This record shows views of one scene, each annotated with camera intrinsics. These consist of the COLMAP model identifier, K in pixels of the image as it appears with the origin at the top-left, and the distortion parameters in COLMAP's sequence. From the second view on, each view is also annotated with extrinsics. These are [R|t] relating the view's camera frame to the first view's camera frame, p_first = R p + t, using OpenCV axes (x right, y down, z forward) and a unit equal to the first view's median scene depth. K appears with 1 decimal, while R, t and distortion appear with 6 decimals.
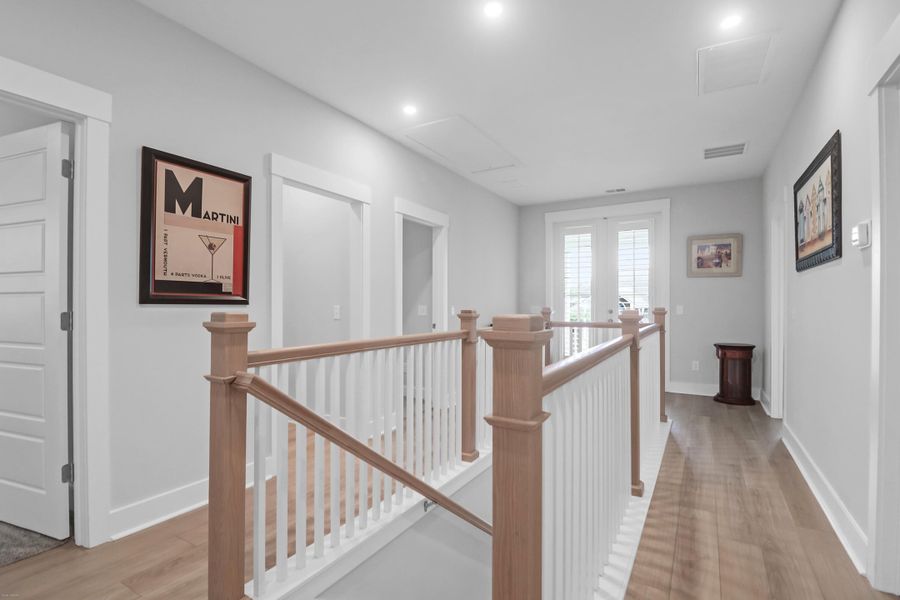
lens RADIAL K [[419.2, 0, 449.7], [0, 419.2, 296.3], [0, 0, 1]] dist [0.003551, 0.000123]
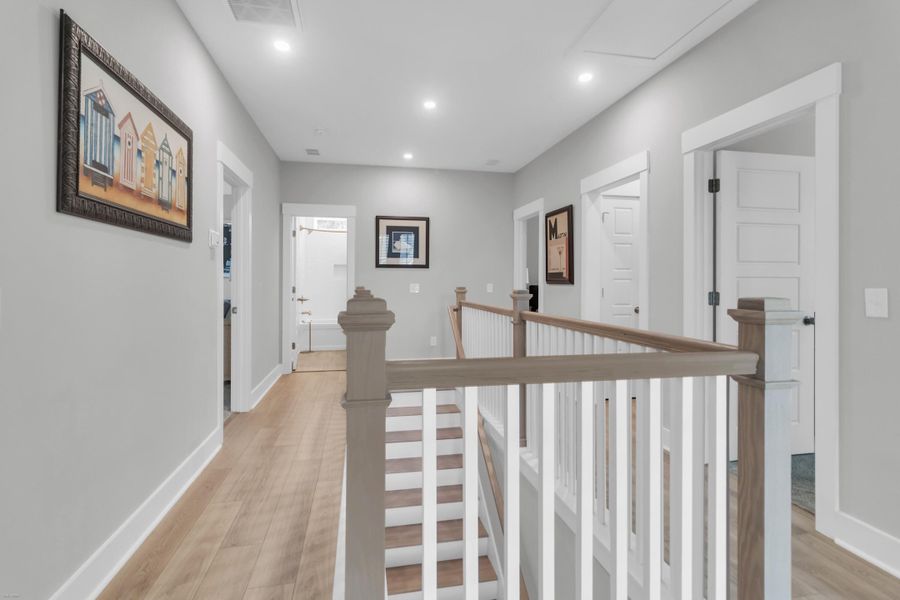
lens RADIAL K [[419.2, 0, 449.7], [0, 419.2, 296.3], [0, 0, 1]] dist [0.003551, 0.000123]
pose [[-0.726964, 0.015734, -0.686495, 1.000727], [0.005692, 0.999841, 0.016889, 0.036013], [0.686652, 0.008370, -0.726938, 1.930694]]
